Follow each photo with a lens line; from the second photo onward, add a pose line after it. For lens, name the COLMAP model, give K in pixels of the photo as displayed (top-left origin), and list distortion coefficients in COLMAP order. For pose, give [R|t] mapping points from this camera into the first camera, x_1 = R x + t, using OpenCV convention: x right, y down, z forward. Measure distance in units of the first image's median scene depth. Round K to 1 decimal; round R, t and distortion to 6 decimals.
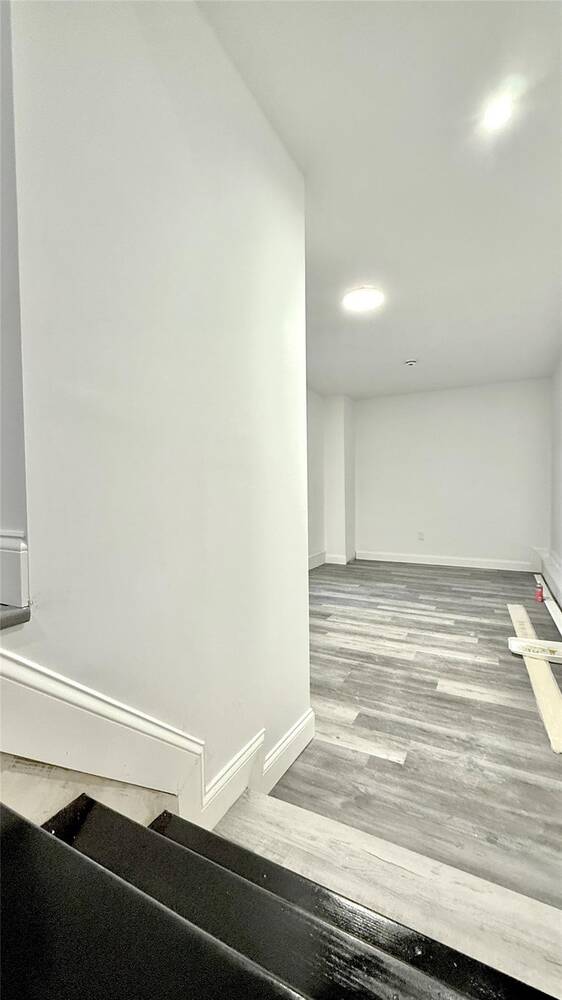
lens RADIAL K [[399.4, 0, 283.8], [0, 399.4, 498.5], [0, 0, 1]] dist [-0.000620, -0.000129]
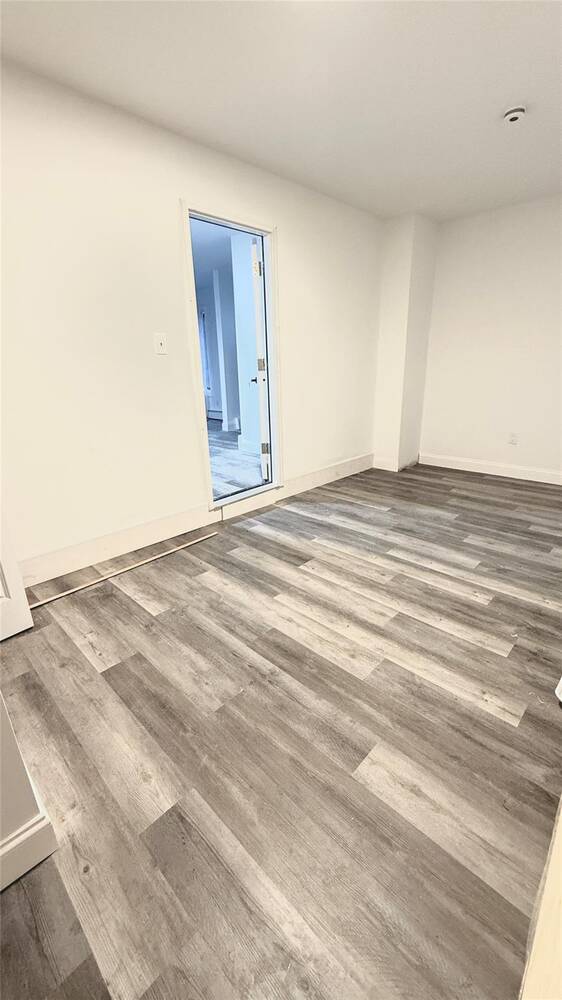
lens RADIAL K [[399.4, 0, 283.8], [0, 399.4, 498.5], [0, 0, 1]] dist [-0.000620, -0.000129]
pose [[0.960570, 0.079963, -0.266292, 0.268309], [0.002924, 0.954794, 0.297255, -0.026213], [0.278024, -0.286313, 0.916912, 0.385172]]
